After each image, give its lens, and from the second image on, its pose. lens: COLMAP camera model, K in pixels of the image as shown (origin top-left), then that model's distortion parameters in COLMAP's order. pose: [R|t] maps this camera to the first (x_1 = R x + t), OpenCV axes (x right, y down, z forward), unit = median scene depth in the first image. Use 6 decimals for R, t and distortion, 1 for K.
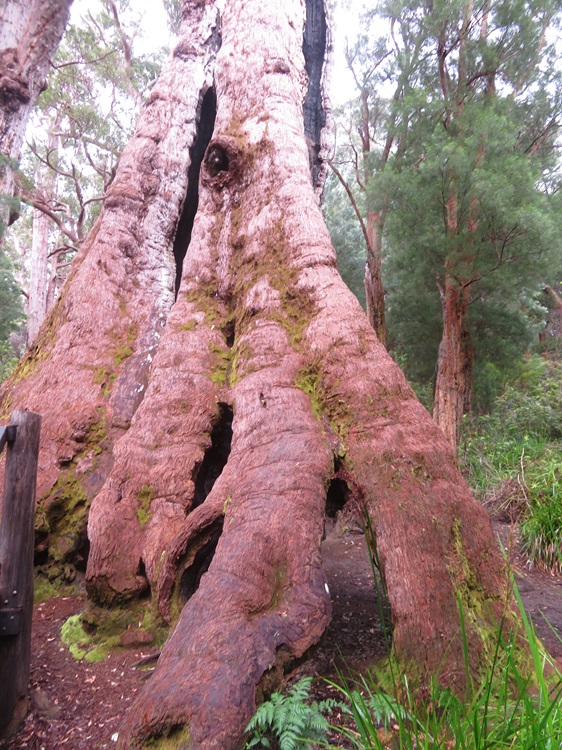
lens RADIAL K [[537.8, 0, 296.1], [0, 537.8, 365.9], [0, 0, 1]] dist [-0.022966, 0.011996]
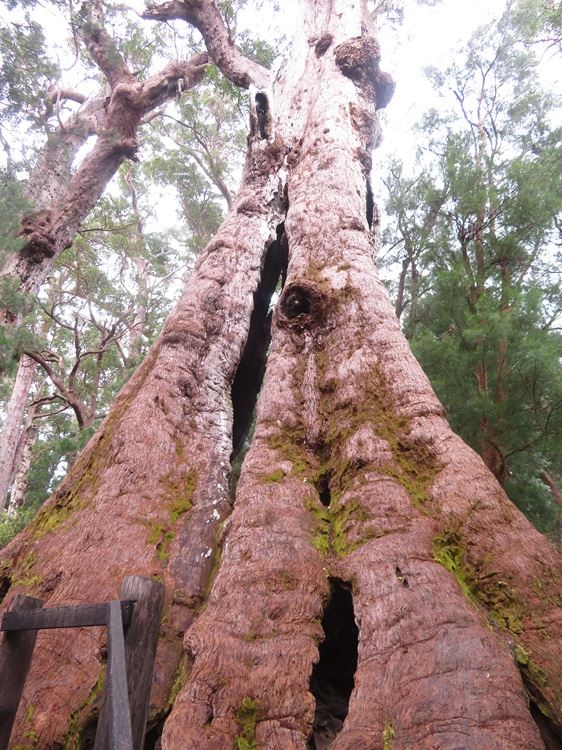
lens RADIAL K [[537.8, 0, 296.1], [0, 537.8, 365.9], [0, 0, 1]] dist [-0.022966, 0.011996]
pose [[0.996670, 0.068620, 0.044056, -0.198177], [-0.051841, 0.950219, -0.307239, 0.015099], [-0.062946, 0.303932, 0.950612, 0.143019]]
